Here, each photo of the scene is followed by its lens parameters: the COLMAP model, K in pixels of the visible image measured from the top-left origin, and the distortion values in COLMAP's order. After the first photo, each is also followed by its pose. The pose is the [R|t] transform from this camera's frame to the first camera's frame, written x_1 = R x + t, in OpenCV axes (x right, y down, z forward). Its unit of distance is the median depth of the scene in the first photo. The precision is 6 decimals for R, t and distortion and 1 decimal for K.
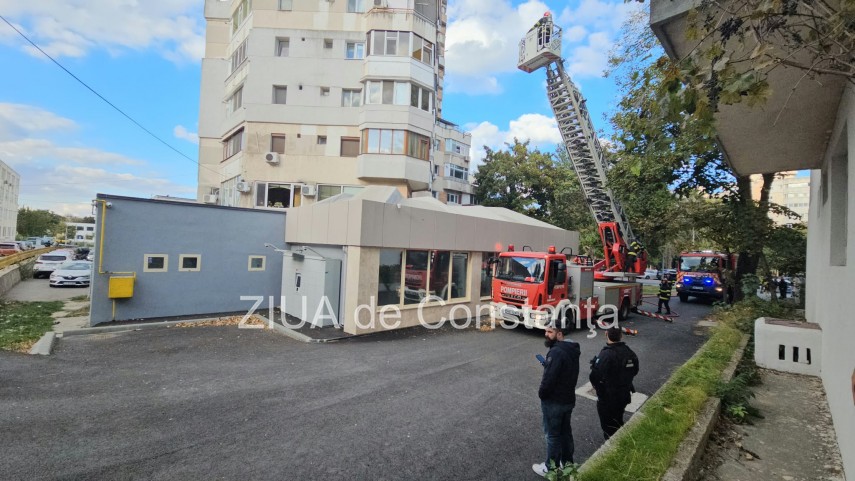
lens RADIAL K [[350.9, 0, 431.9], [0, 350.9, 242.3], [0, 0, 1]] dist [0.006090, -0.004977]
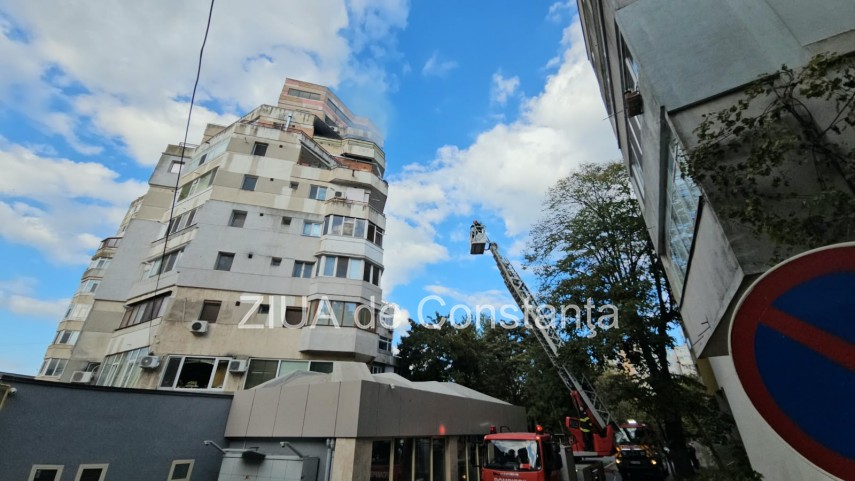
lens RADIAL K [[350.9, 0, 433.4], [0, 350.9, 243.8], [0, 0, 1]] dist [0.006090, -0.004977]
pose [[0.957820, 0.089687, 0.273015, -0.153533], [0.042776, 0.894968, -0.444074, -0.012555], [-0.284168, 0.437022, 0.853382, -0.001536]]
